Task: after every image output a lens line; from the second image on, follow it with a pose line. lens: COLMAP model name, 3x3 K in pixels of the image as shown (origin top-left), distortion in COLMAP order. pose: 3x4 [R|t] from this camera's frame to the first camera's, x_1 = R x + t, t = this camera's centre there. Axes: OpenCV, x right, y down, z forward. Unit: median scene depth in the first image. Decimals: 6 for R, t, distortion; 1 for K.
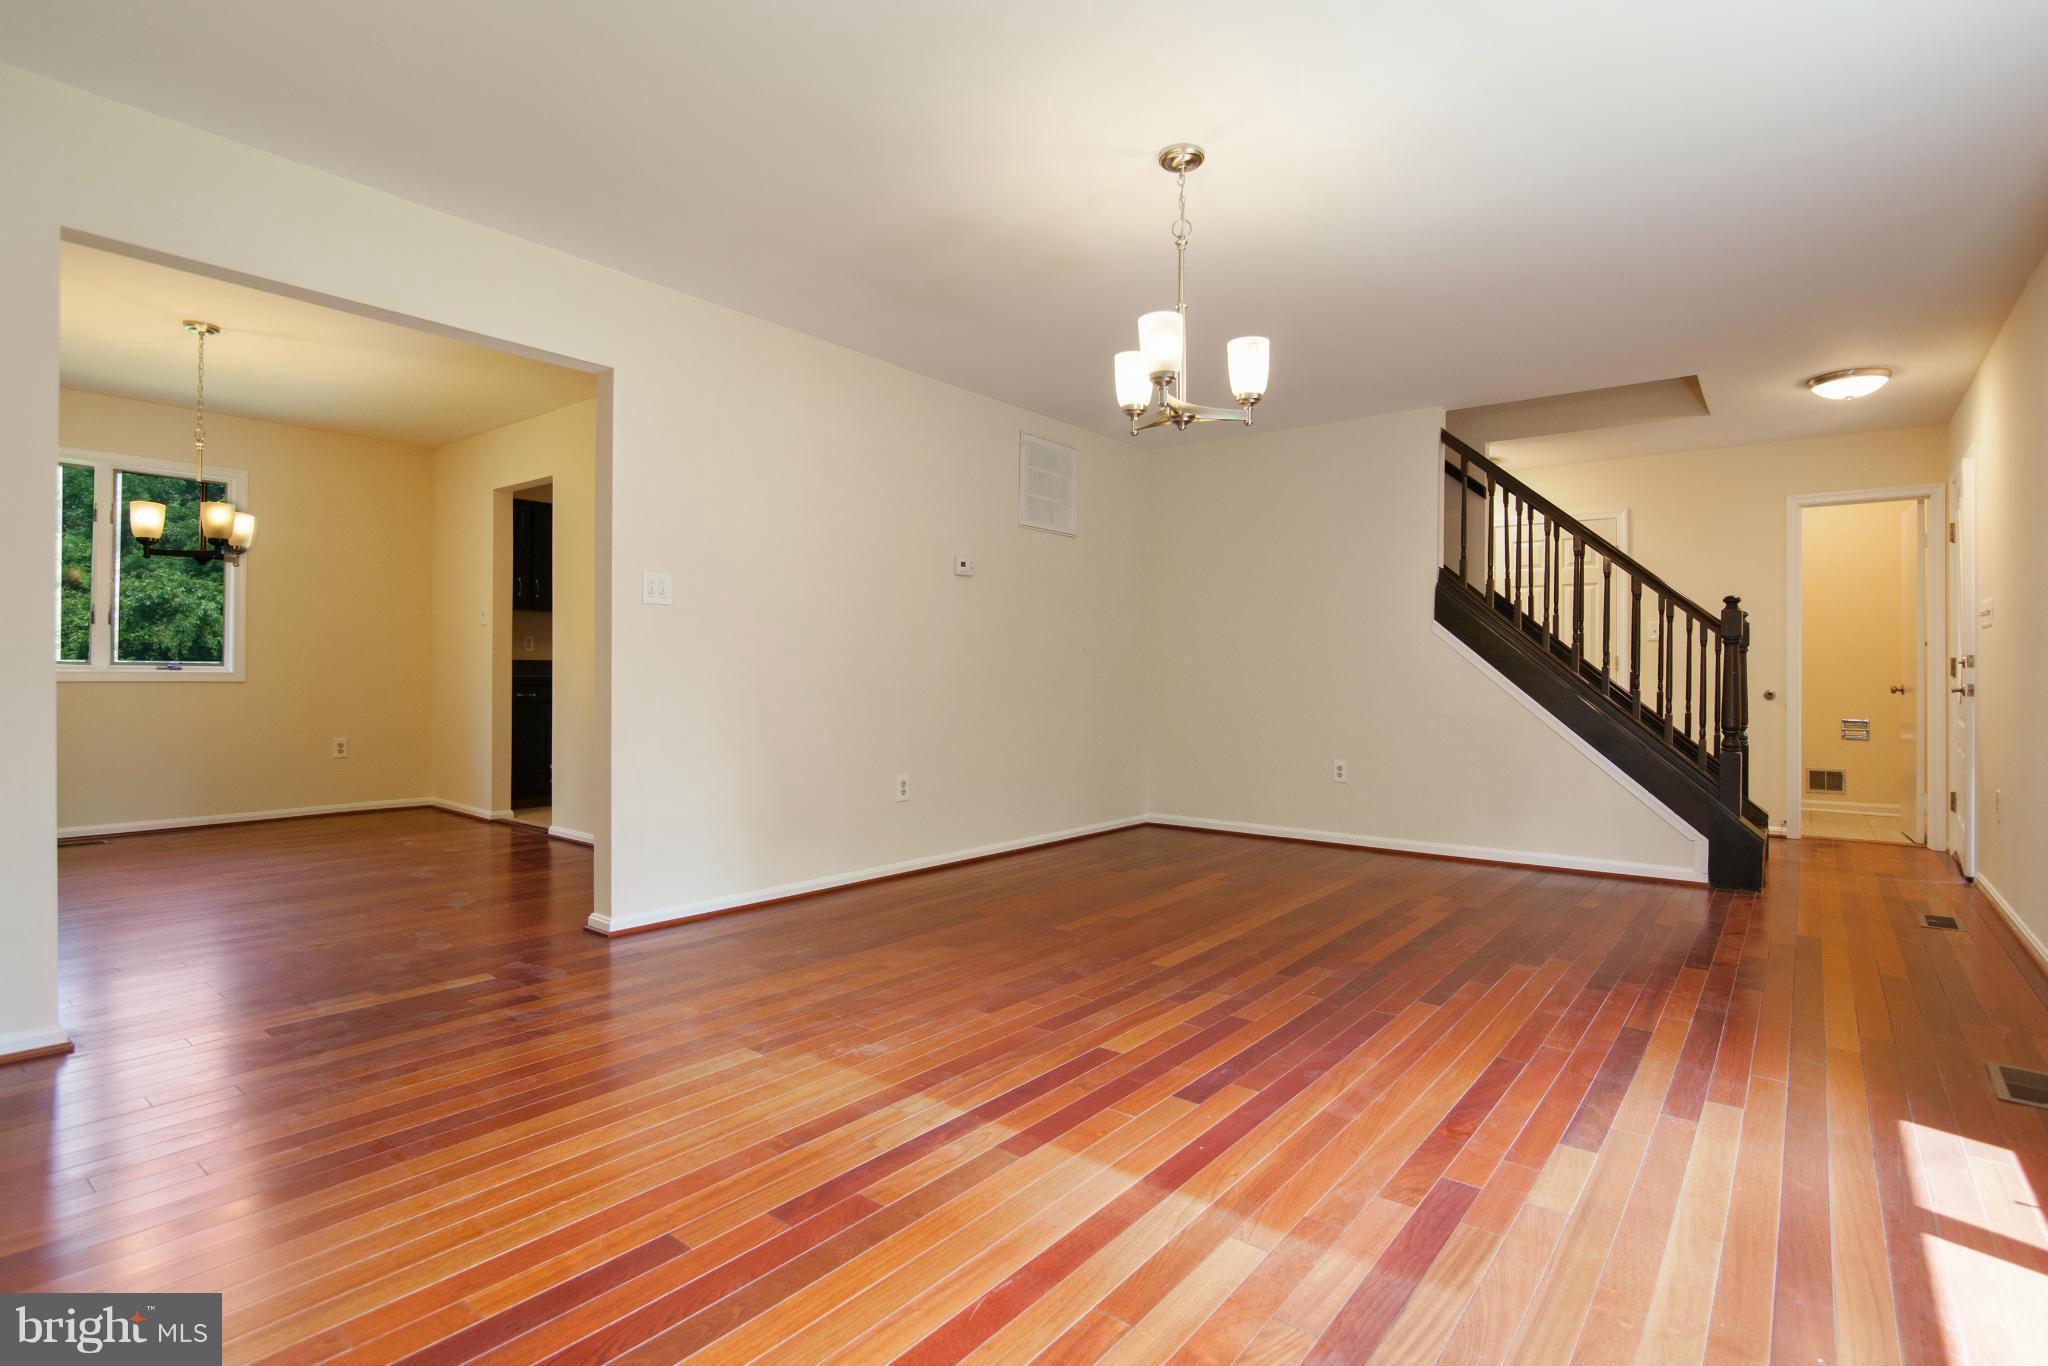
lens RADIAL K [[960.4, 0, 1031.6], [0, 960.4, 684.8], [0, 0, 1]] dist [0.001098, 0.000311]
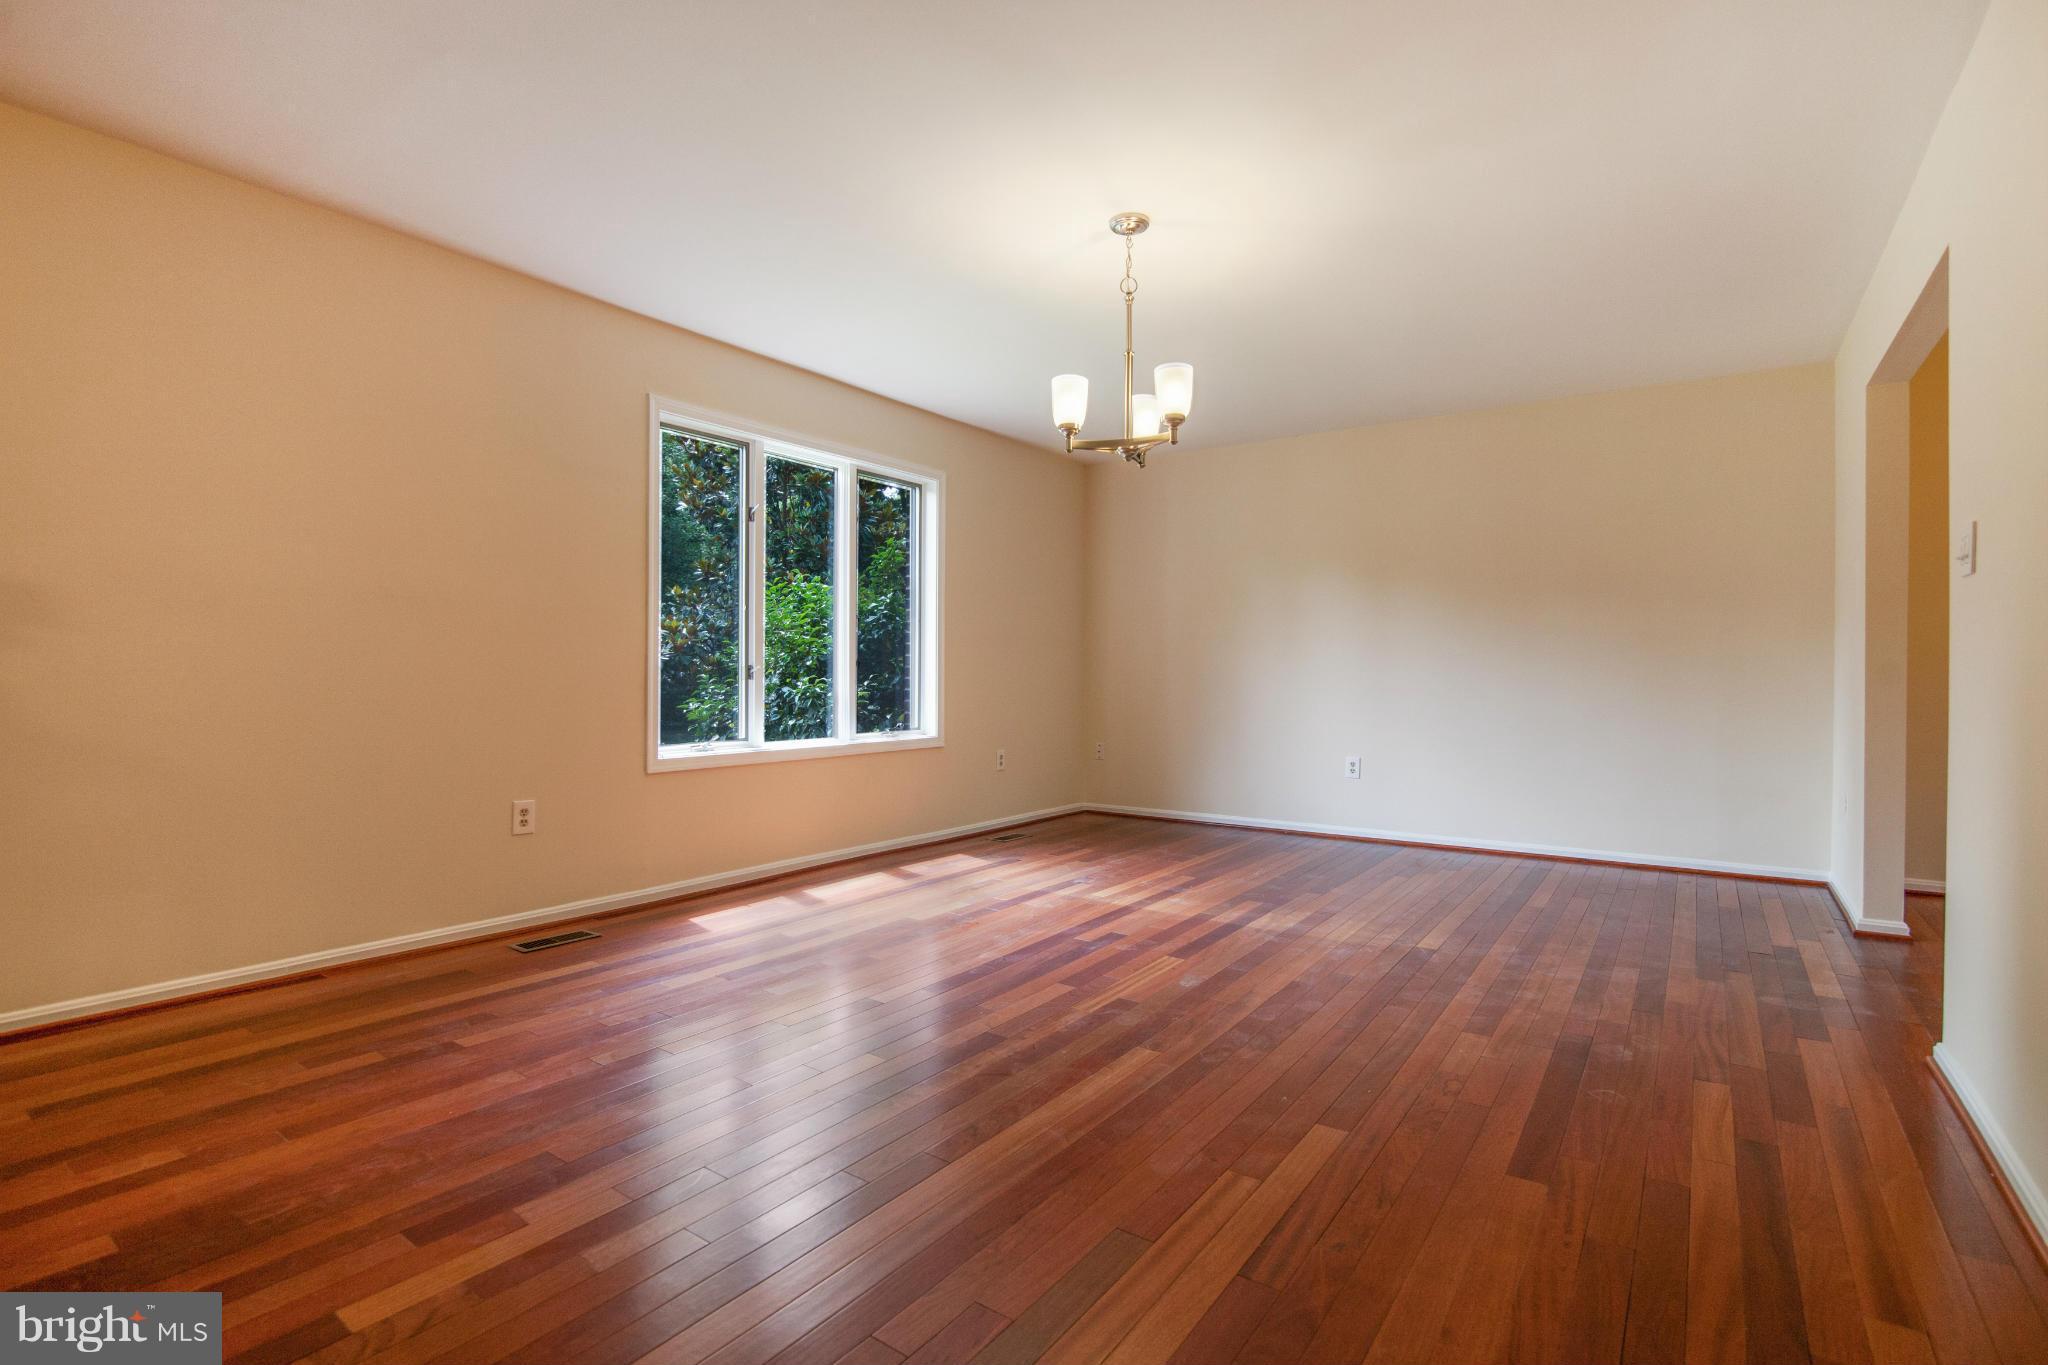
lens RADIAL K [[960.4, 0, 1031.6], [0, 960.4, 684.3], [0, 0, 1]] dist [0.001098, 0.000311]
pose [[-0.998353, 0.000627, -0.057358, 0.306579], [0.000431, 0.999994, 0.003434, -0.012283], [0.057360, 0.003404, -0.998348, 1.982416]]
